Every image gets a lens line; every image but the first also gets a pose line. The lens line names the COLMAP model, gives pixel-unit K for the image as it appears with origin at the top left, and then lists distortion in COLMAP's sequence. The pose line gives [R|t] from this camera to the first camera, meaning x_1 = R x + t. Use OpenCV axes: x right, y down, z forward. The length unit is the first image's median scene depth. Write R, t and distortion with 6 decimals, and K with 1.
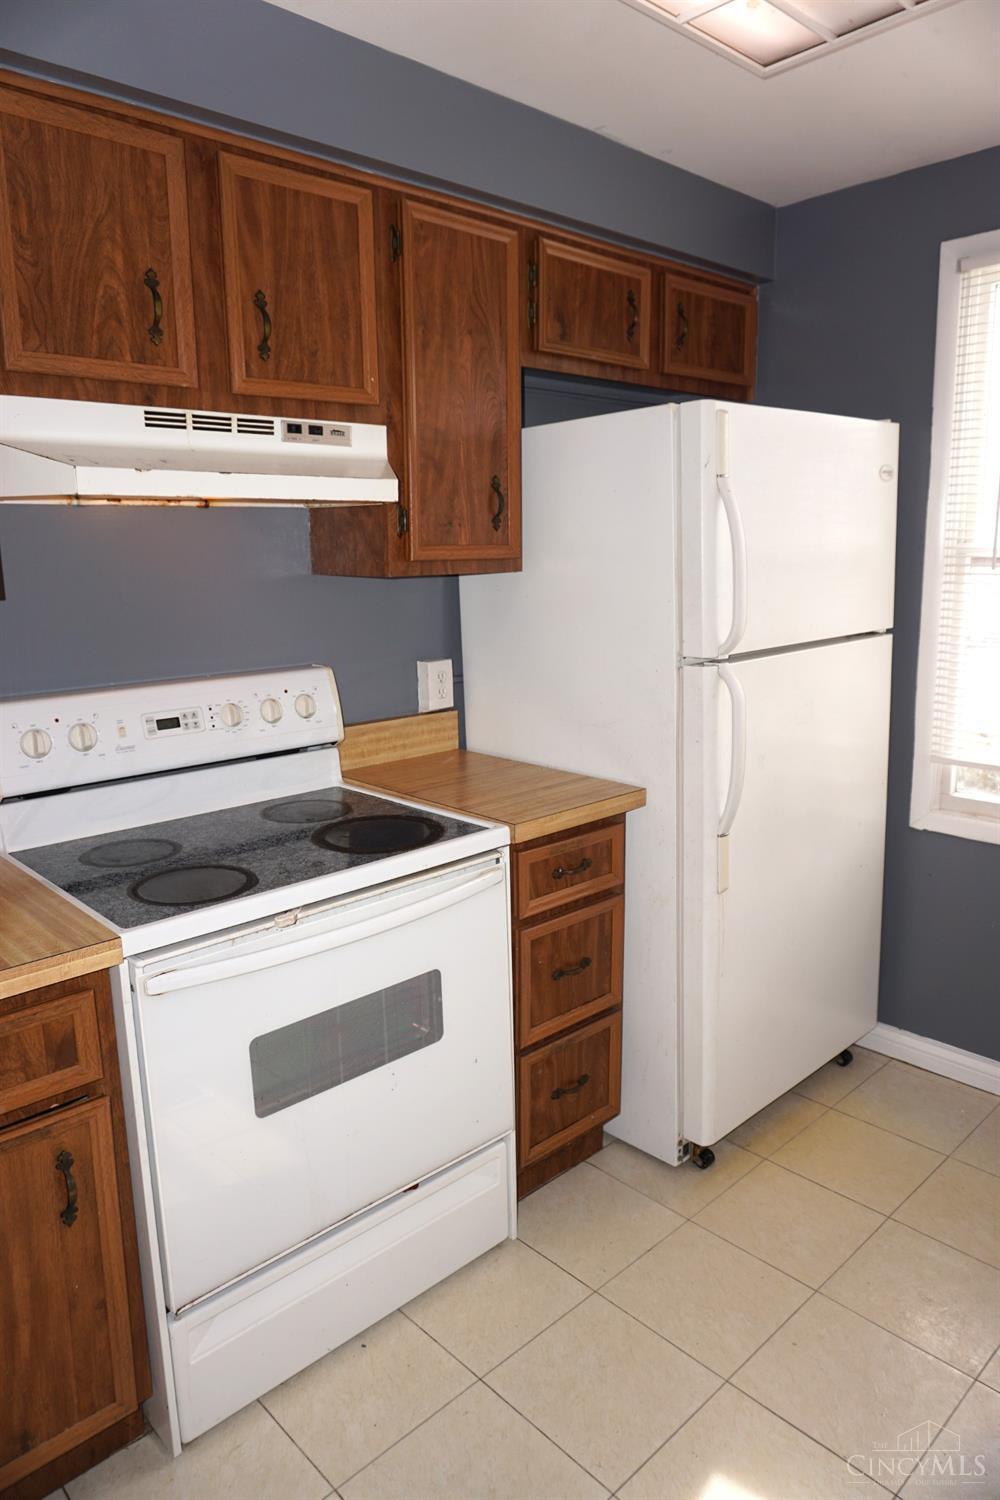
lens RADIAL K [[1003.0, 0, 498.4], [0, 1003.0, 763.9], [0, 0, 1]] dist [-0.053602, 0.039245]
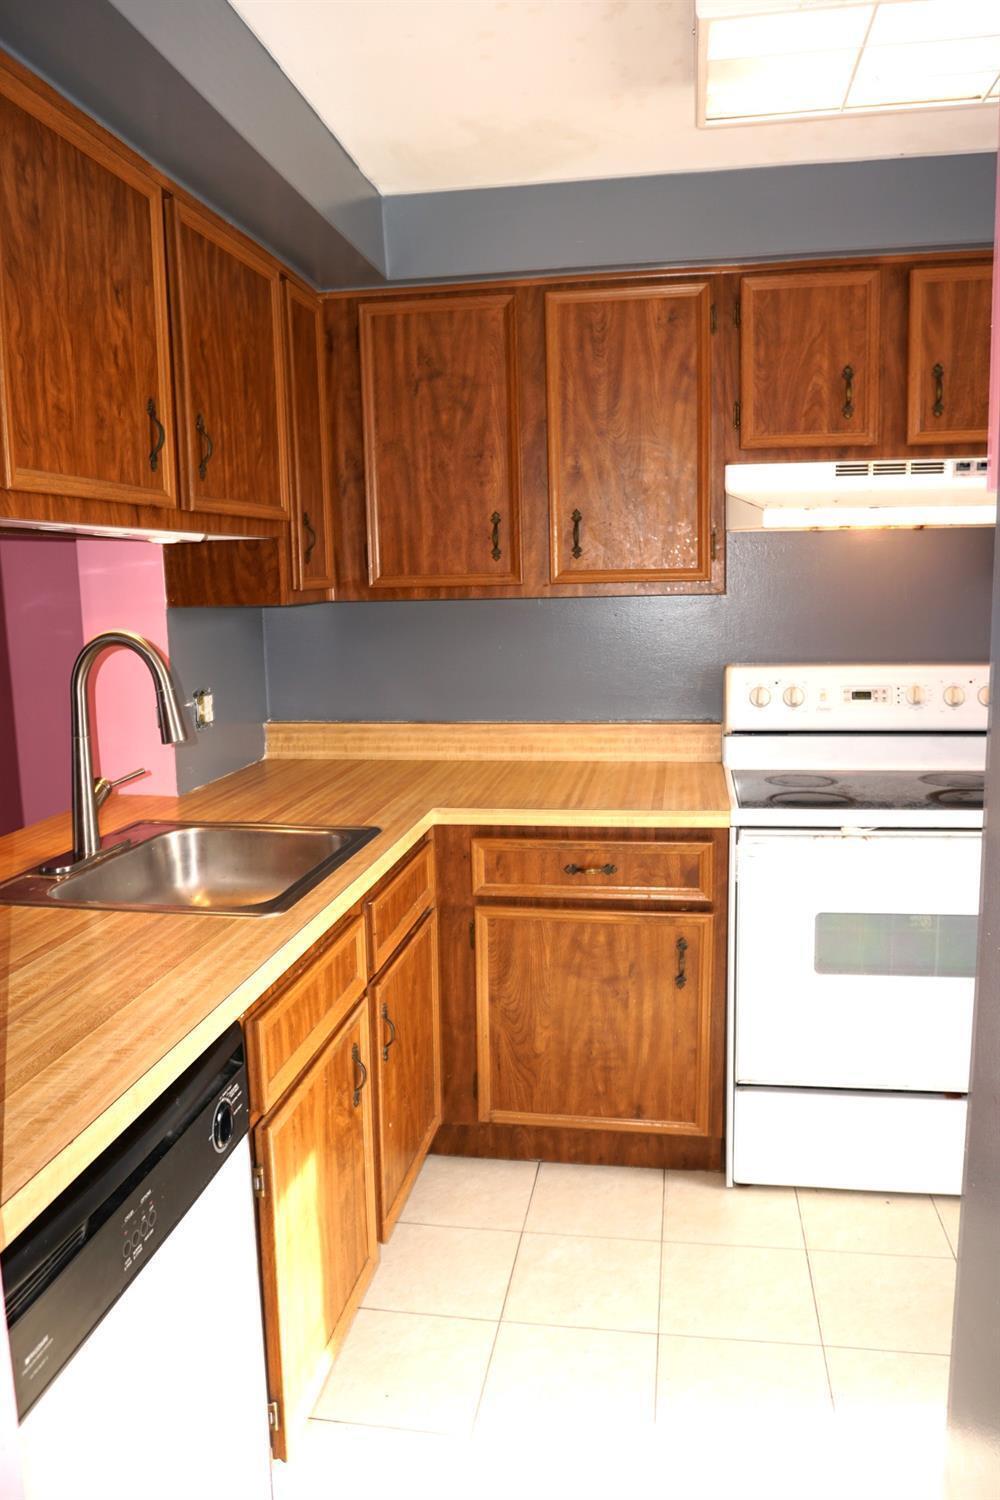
lens RADIAL K [[1003.0, 0, 498.4], [0, 1003.0, 763.9], [0, 0, 1]] dist [-0.053602, 0.039245]
pose [[0.618472, 0.146579, -0.772015, 0.522175], [-0.157184, 0.985670, 0.061223, 0.056835], [0.769926, 0.083484, 0.632649, -0.244332]]
